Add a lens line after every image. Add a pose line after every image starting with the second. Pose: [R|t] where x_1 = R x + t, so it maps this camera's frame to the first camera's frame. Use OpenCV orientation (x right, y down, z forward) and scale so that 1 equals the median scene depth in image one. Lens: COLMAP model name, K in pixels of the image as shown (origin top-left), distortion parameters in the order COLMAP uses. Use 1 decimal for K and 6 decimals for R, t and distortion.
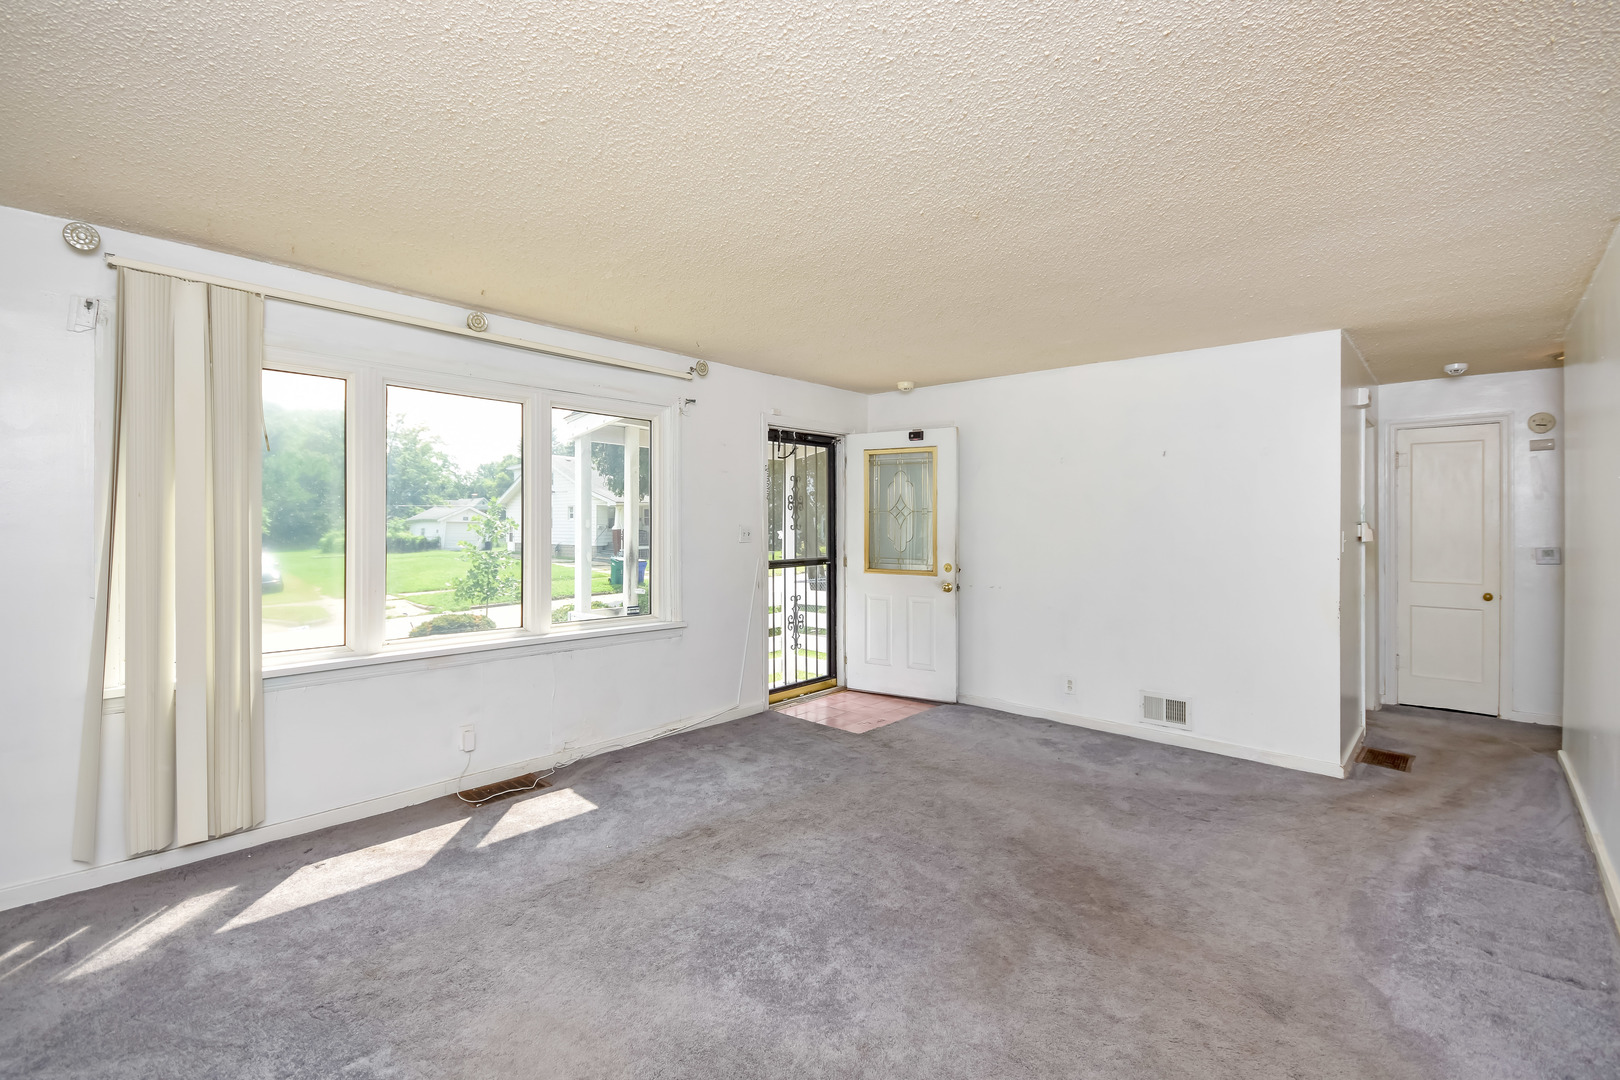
lens RADIAL K [[715.2, 0, 809.8], [0, 715.2, 529.1], [0, 0, 1]] dist [-0.003112, -0.005578]
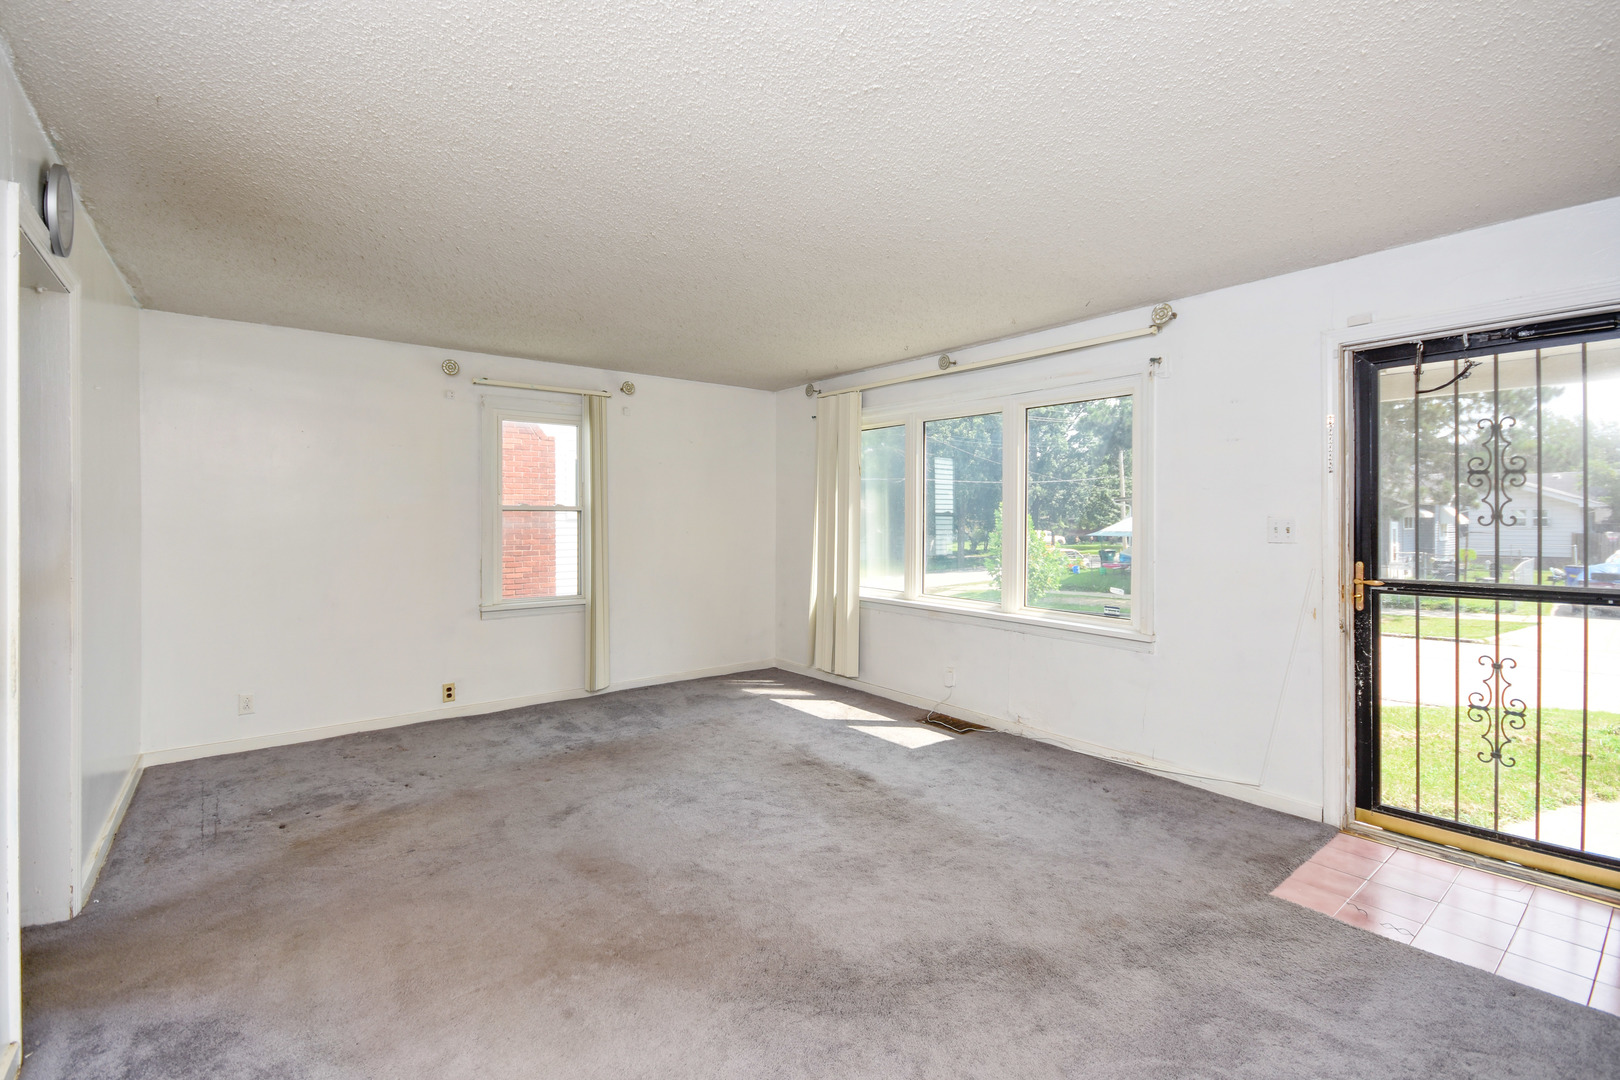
lens RADIAL K [[715.2, 0, 809.7], [0, 715.2, 523.8], [0, 0, 1]] dist [-0.003112, -0.005578]
pose [[-0.164351, 0.010456, -0.986347, 0.811213], [-0.007663, 0.999900, 0.011877, -0.004538], [0.986372, 0.009510, -0.164254, 0.894459]]
